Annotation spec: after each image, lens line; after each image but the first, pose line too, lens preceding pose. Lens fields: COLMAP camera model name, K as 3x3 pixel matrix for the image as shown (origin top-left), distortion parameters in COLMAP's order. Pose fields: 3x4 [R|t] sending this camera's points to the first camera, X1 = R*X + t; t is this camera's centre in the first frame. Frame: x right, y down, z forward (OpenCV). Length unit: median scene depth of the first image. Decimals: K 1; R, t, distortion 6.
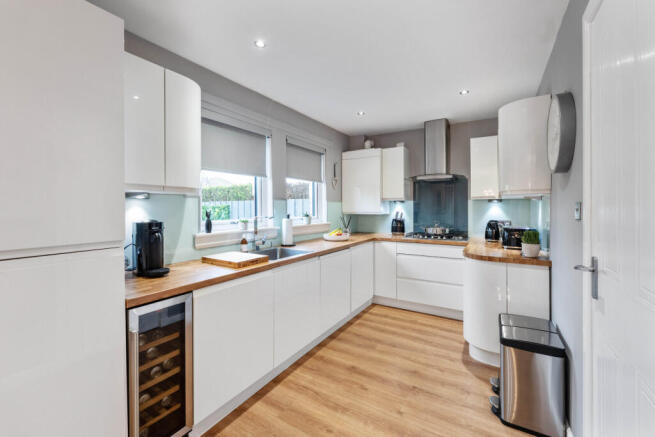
lens RADIAL K [[271.2, 0, 332.0], [0, 271.2, 212.2], [0, 0, 1]] dist [0.004114, -0.000031]
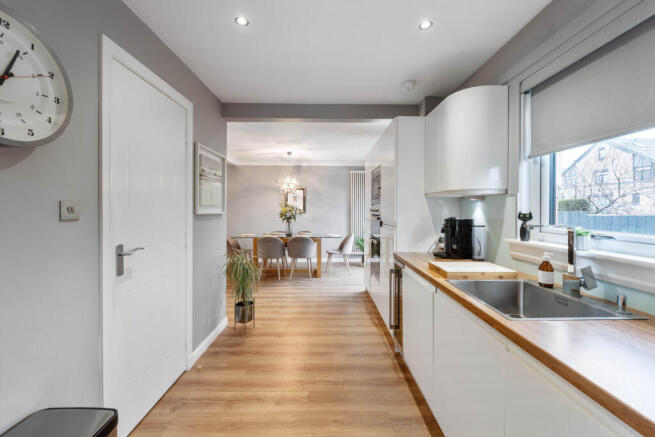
lens RADIAL K [[271.2, 0, 330.1], [0, 271.2, 212.7], [0, 0, 1]] dist [0.004114, -0.000031]
pose [[-0.853413, 0.001164, -0.521234, 0.483490], [-0.010087, 0.999773, 0.018748, -0.014924], [0.521138, 0.021258, -0.853208, 1.626685]]
